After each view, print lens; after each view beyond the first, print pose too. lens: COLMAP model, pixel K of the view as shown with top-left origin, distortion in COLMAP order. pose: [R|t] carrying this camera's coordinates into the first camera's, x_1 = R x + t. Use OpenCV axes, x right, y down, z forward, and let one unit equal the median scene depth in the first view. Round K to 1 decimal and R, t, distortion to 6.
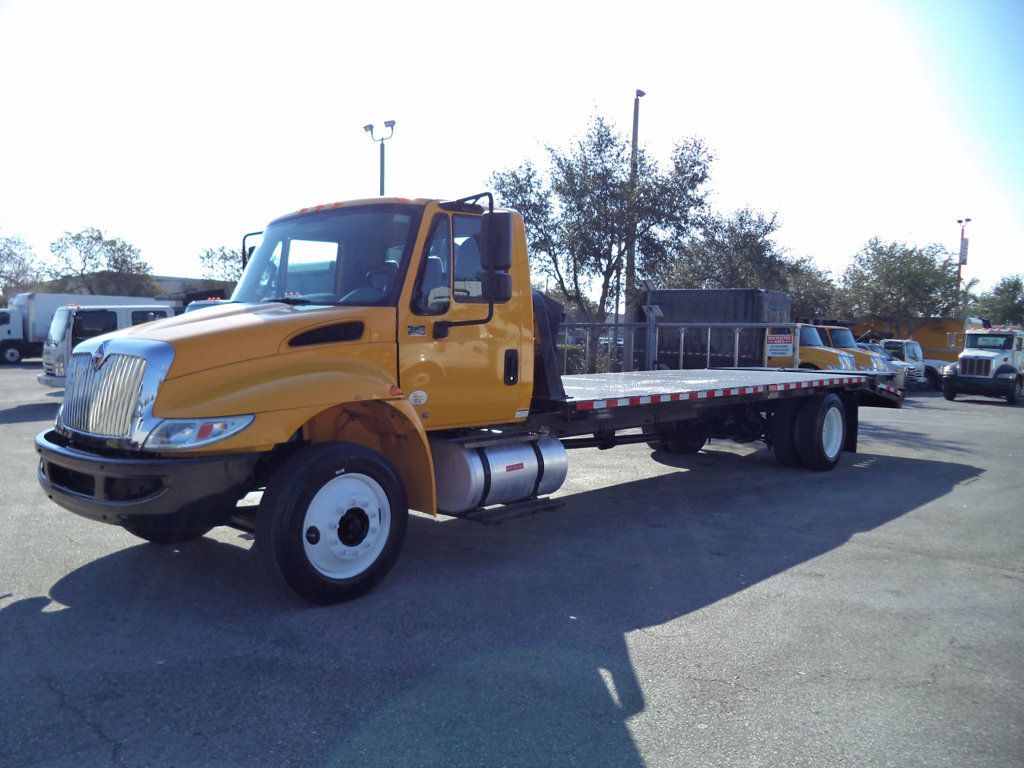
lens RADIAL K [[831.1, 0, 509.2], [0, 831.1, 387.3], [0, 0, 1]] dist [-0.029027, 0.009262]
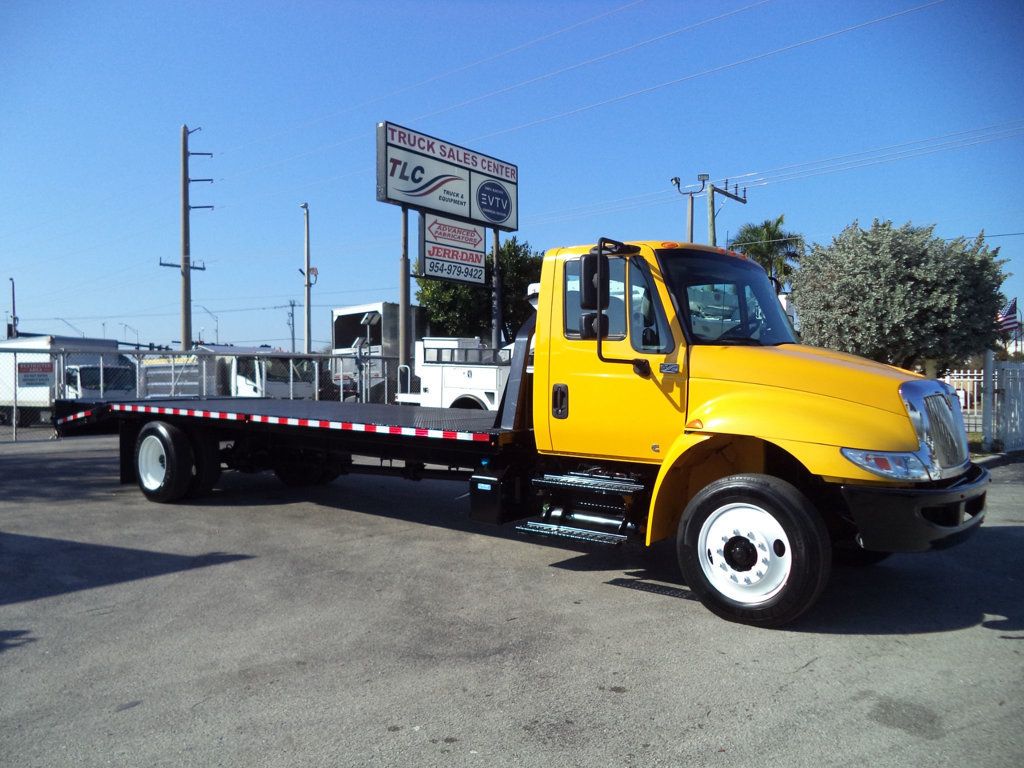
lens RADIAL K [[831.1, 0, 515.1], [0, 831.1, 385.8], [0, 0, 1]] dist [-0.029027, 0.009262]
pose [[-0.089708, -0.032218, 0.995447, -1.376006], [0.051413, 0.997994, 0.036934, -0.108890], [-0.994640, 0.054492, -0.087871, 1.484047]]
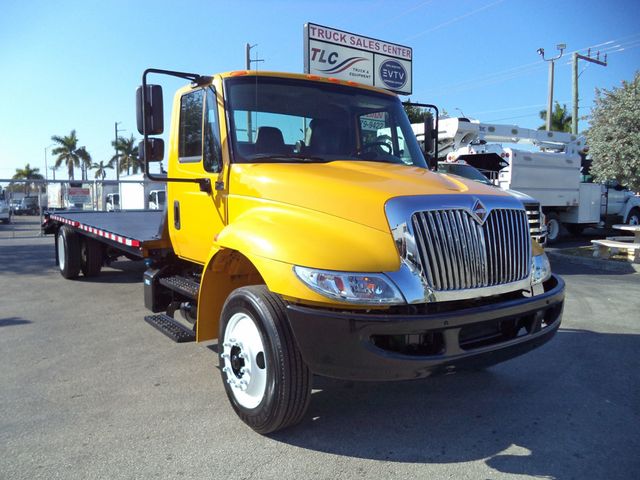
lens RADIAL K [[519.5, 0, 319.8], [0, 519.5, 240.0], [0, 0, 1]] dist [-0.029027, 0.009262]
pose [[0.201641, -0.101983, 0.974136, -1.044313], [0.058016, 0.994062, 0.092060, -0.067408], [-0.977740, 0.037952, 0.206360, 0.939253]]
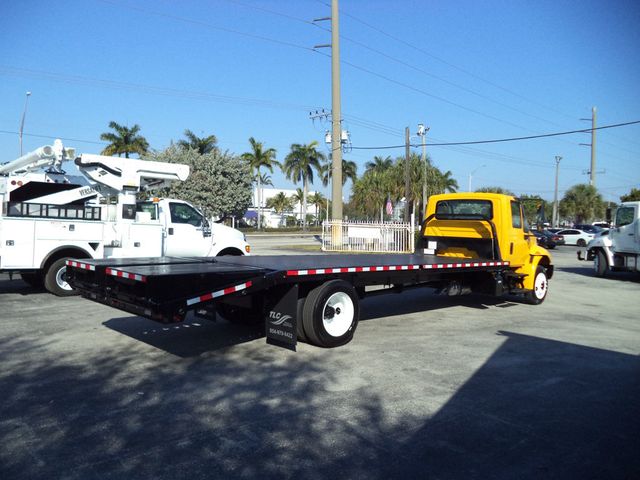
lens RADIAL K [[519.5, 0, 323.3], [0, 519.5, 239.1], [0, 0, 1]] dist [-0.029027, 0.009262]
pose [[-0.998603, -0.045173, 0.027396, 0.403853], [-0.042573, 0.995119, 0.089025, -0.229910], [-0.031284, 0.087734, -0.995653, 3.381591]]
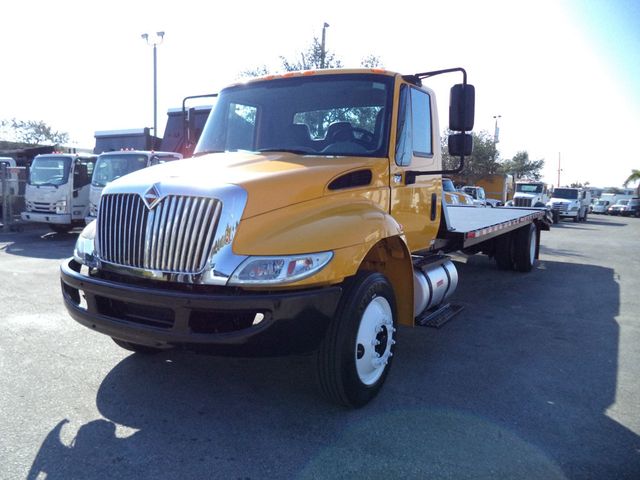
lens RADIAL K [[519.5, 0, 315.3], [0, 519.5, 240.7], [0, 0, 1]] dist [-0.029027, 0.009262]
pose [[0.976632, -0.015586, 0.214351, -0.382652], [0.005077, 0.998762, 0.049490, -0.012996], [-0.214857, -0.047245, 0.975502, 0.252842]]
